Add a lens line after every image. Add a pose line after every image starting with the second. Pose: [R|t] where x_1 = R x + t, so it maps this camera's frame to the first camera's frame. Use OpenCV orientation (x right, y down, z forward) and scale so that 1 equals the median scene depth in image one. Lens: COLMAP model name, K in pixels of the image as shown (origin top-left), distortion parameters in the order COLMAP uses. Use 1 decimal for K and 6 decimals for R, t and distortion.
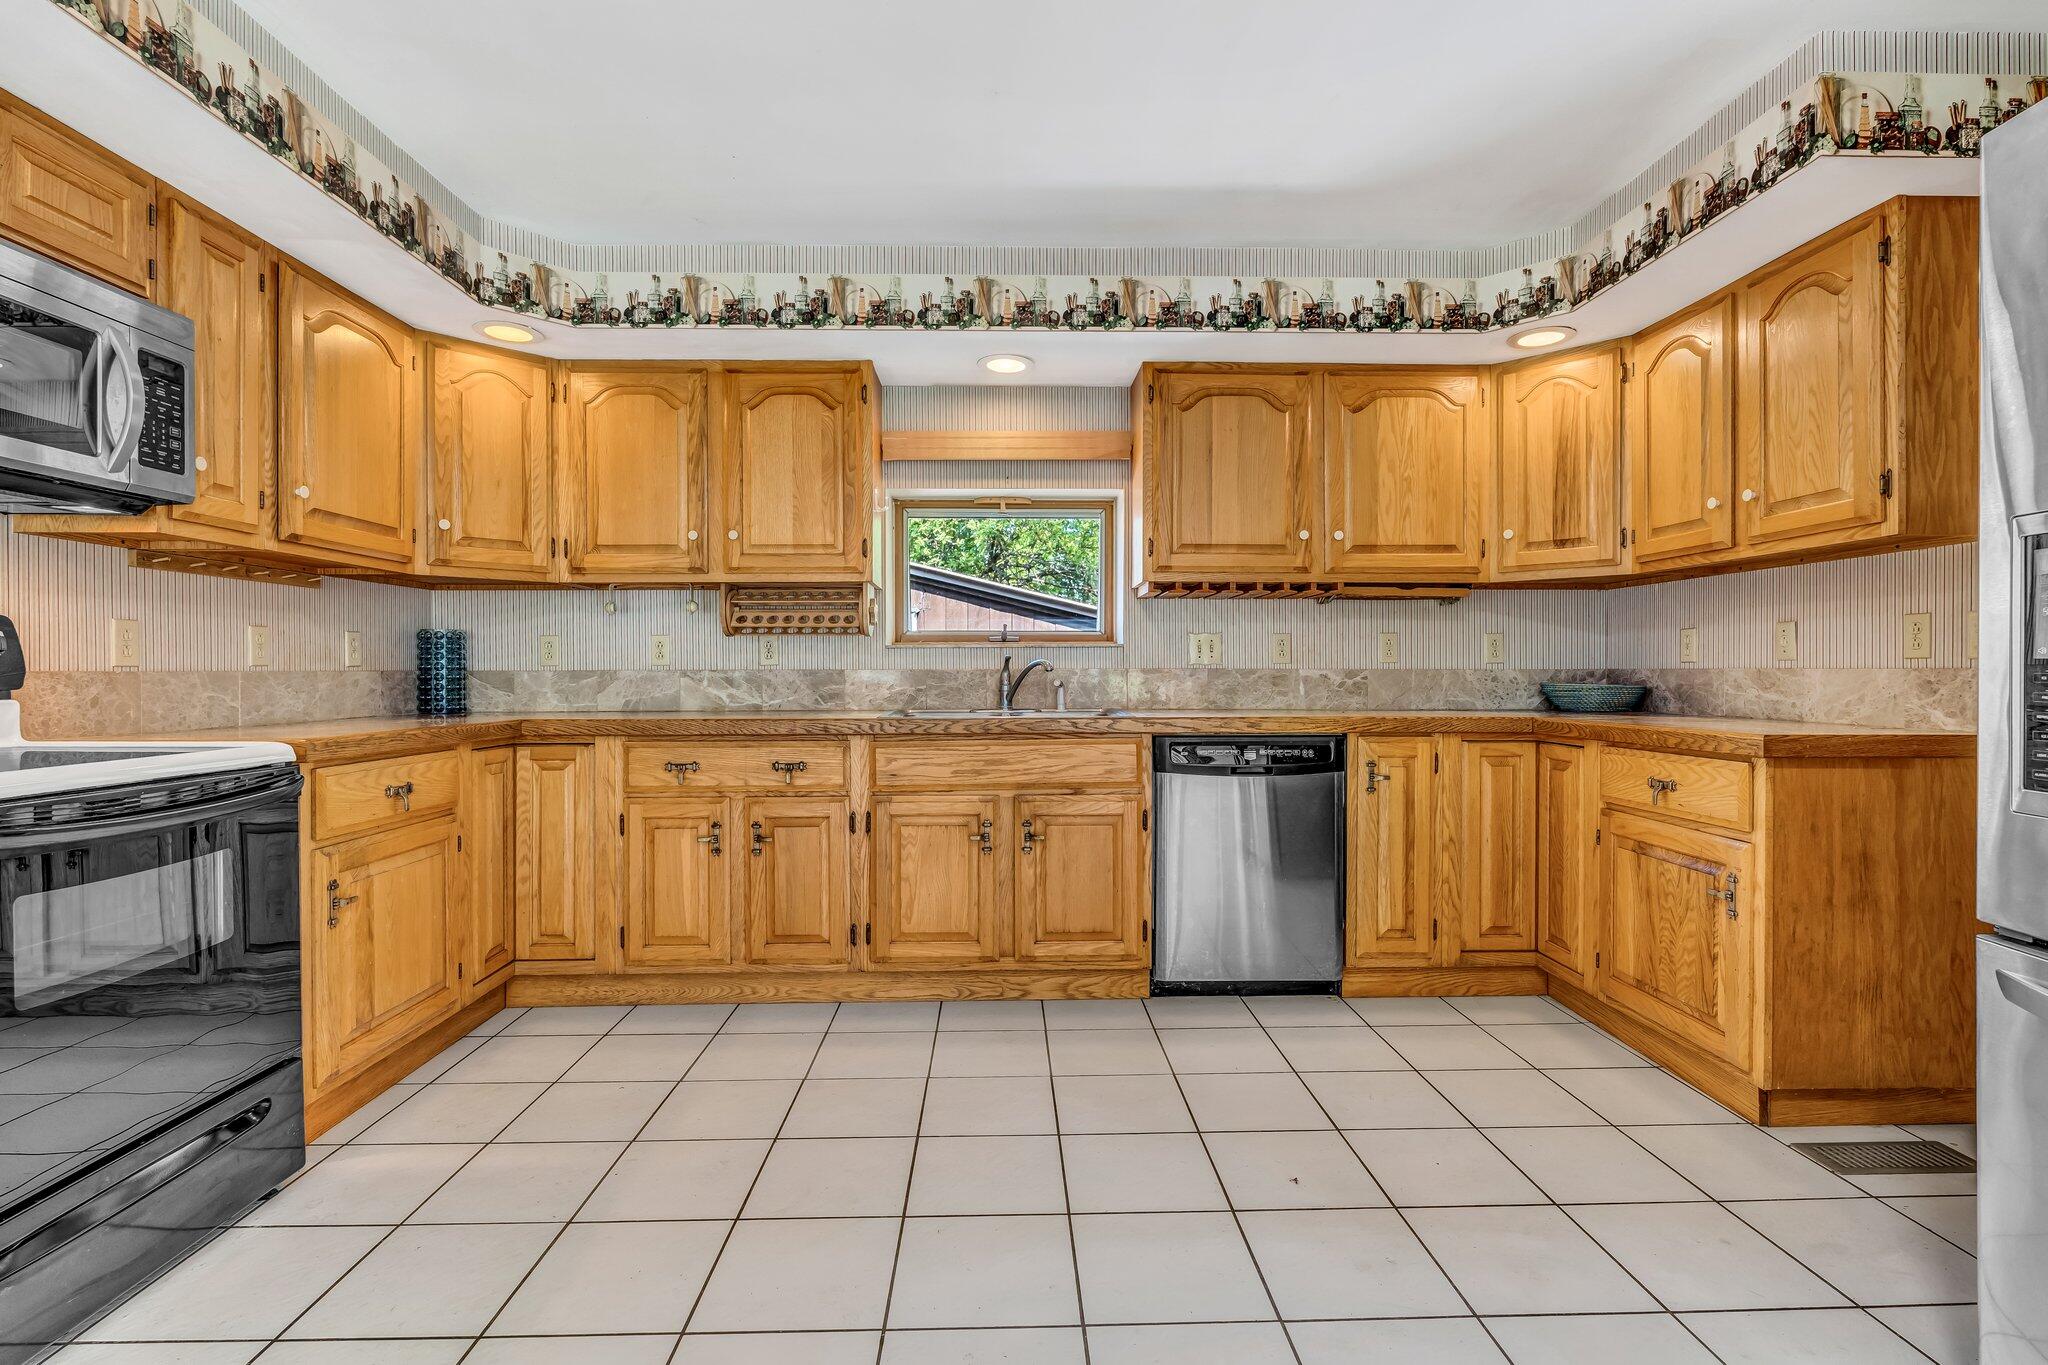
lens RADIAL K [[949.5, 0, 1020.2], [0, 949.5, 672.2], [0, 0, 1]] dist [-0.014922, -0.000479]
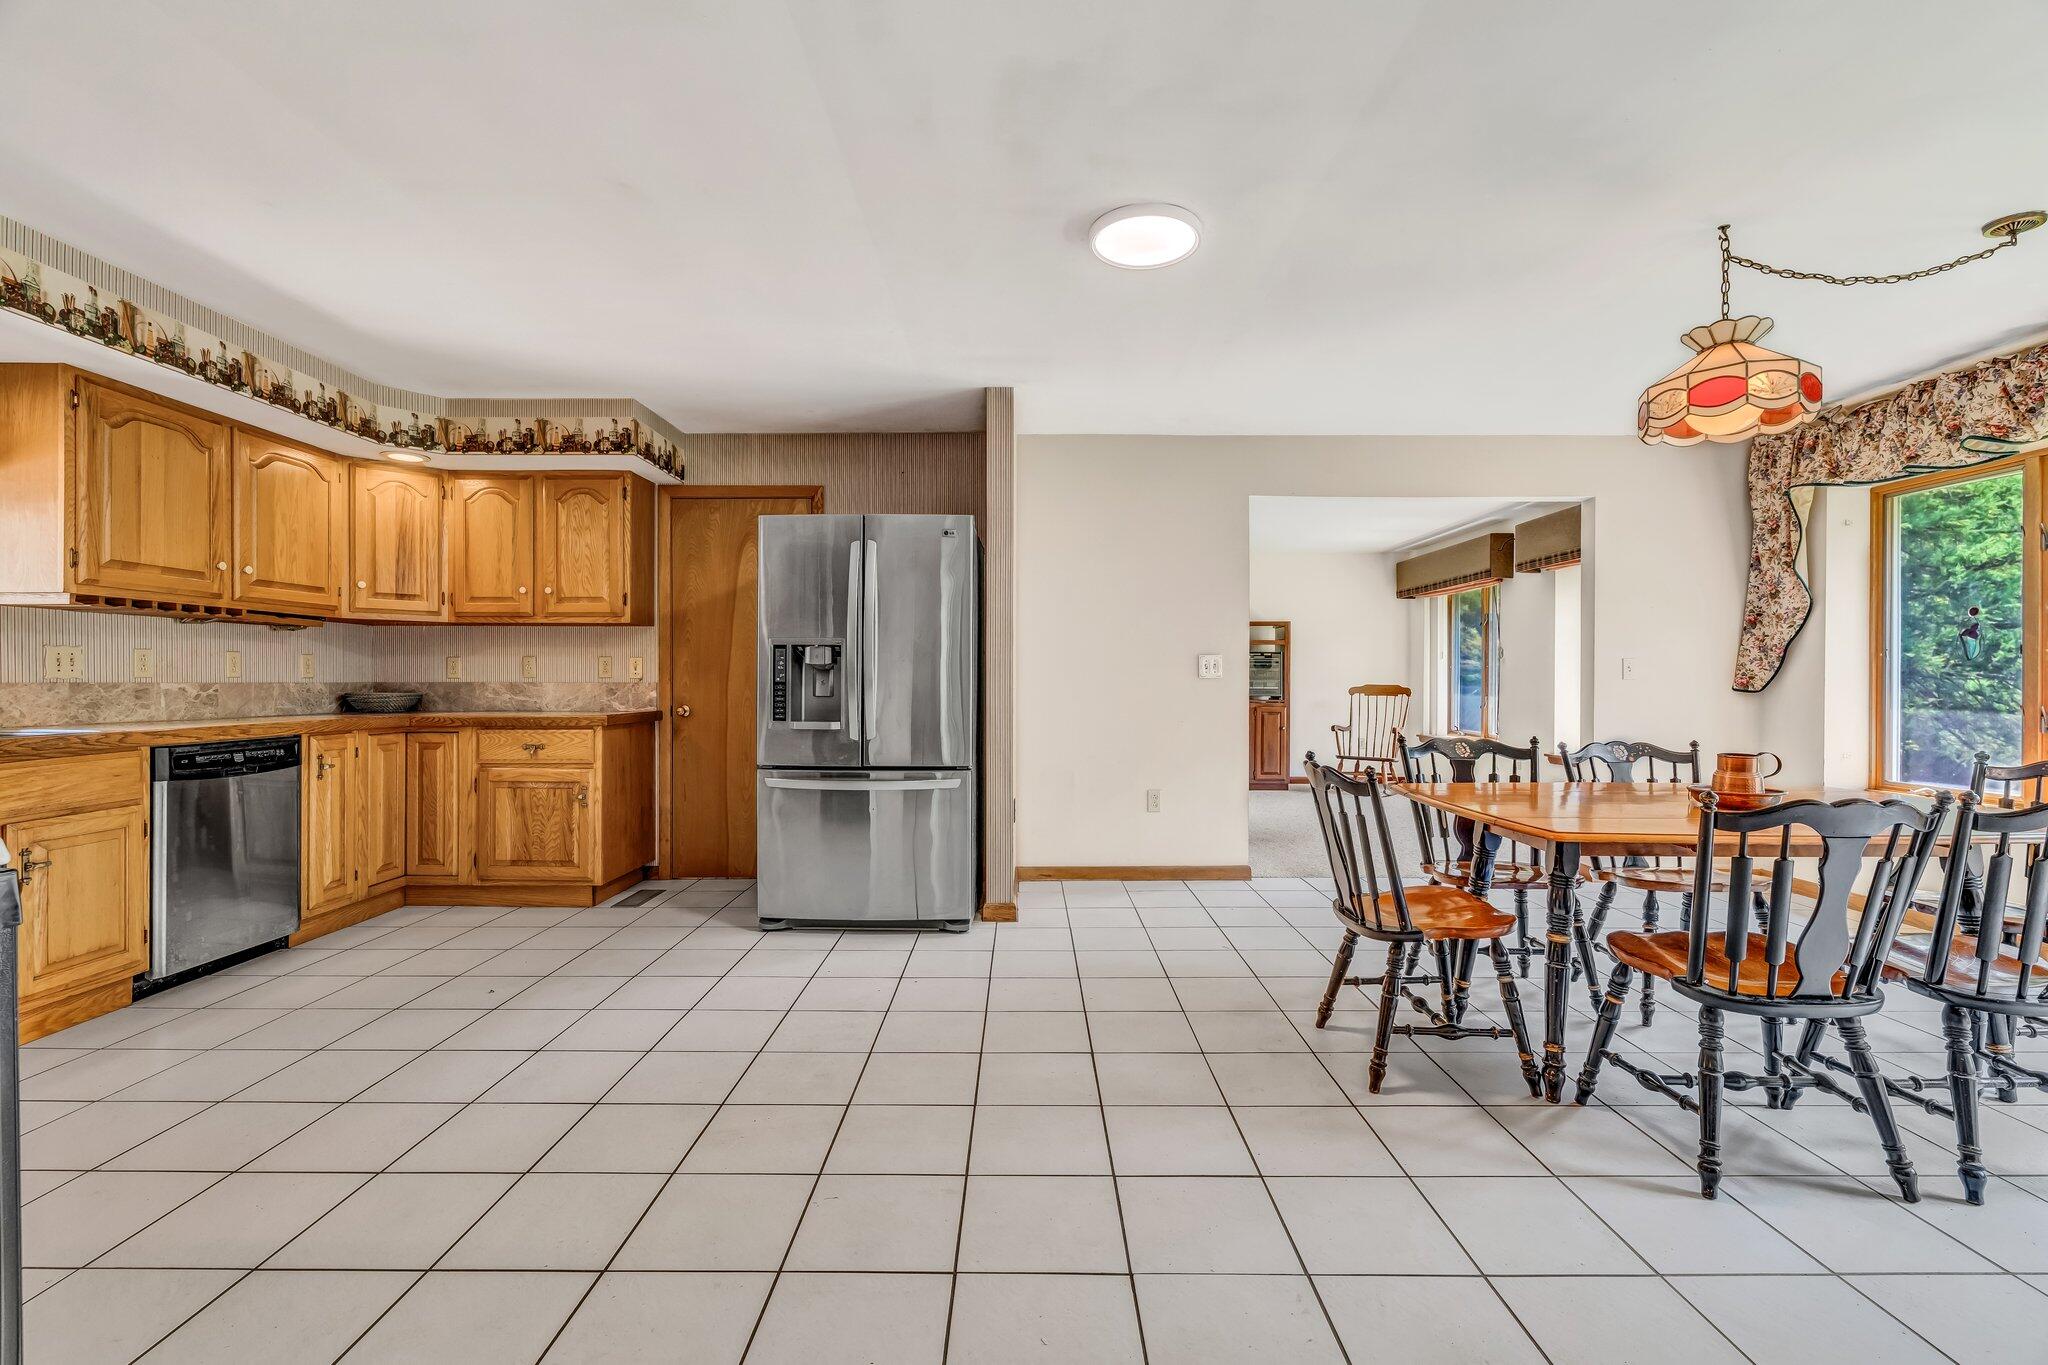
lens RADIAL K [[894.6, 0, 1025.8], [0, 894.6, 676.7], [0, 0, 1]] dist [-0.008603, 0.000071]
pose [[0.019158, 0.003957, 0.999809, -0.825623], [-0.001368, 0.999991, -0.003932, -0.009155], [-0.999816, -0.001293, 0.019164, 0.011914]]
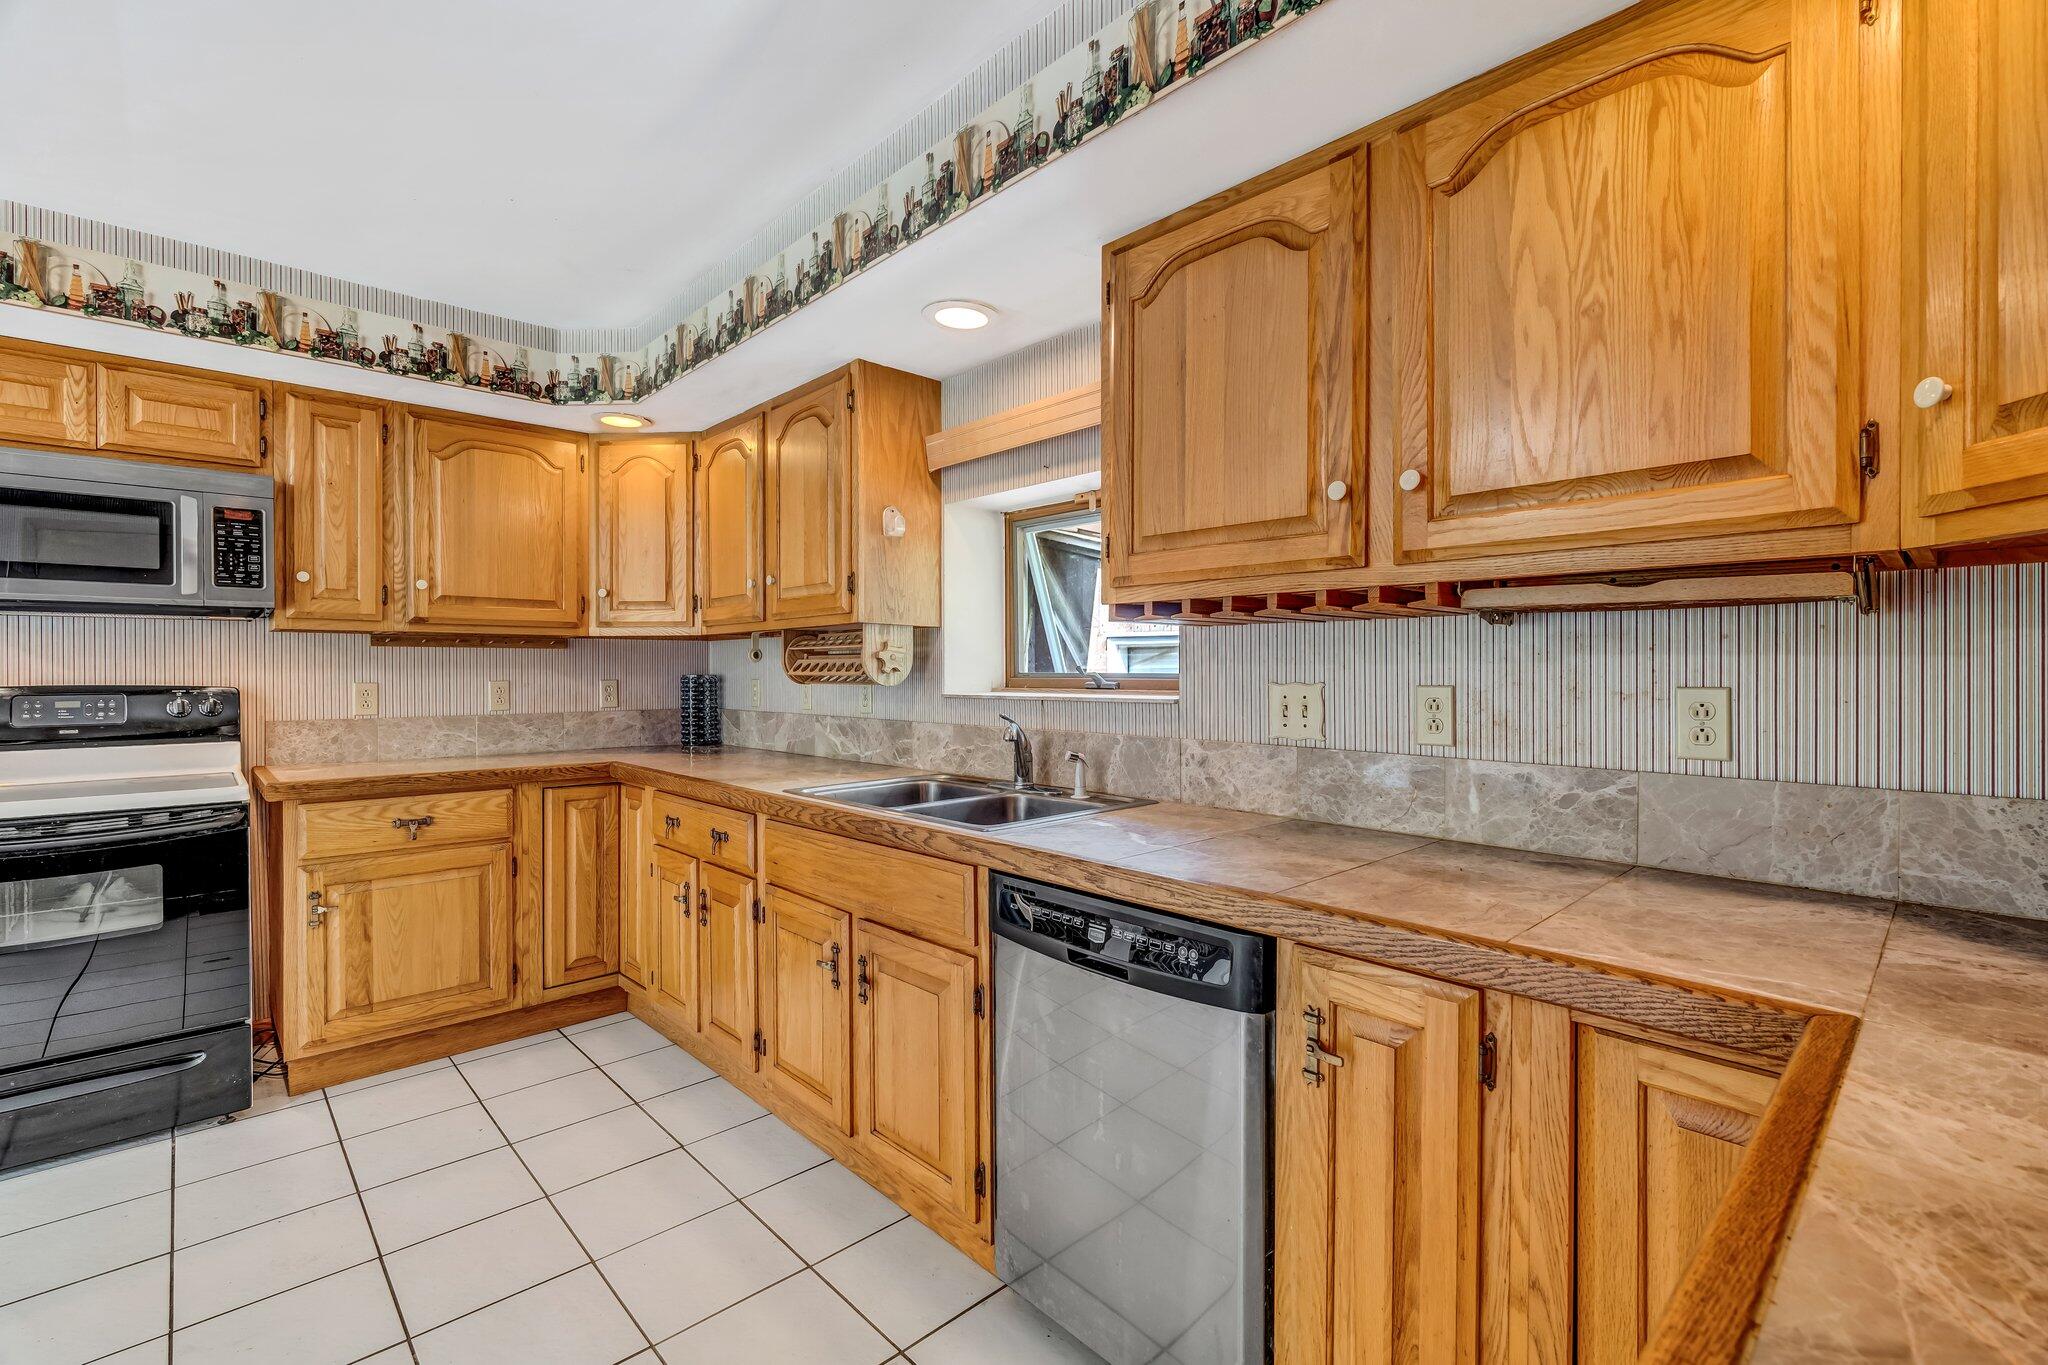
lens RADIAL K [[894.6, 0, 1025.8], [0, 894.6, 676.7], [0, 0, 1]] dist [-0.008603, 0.000071]
pose [[0.671017, 0.005511, -0.741421, 0.581030], [-0.001579, 0.999981, 0.006004, -0.057943], [0.741440, -0.002858, 0.671013, 0.635308]]
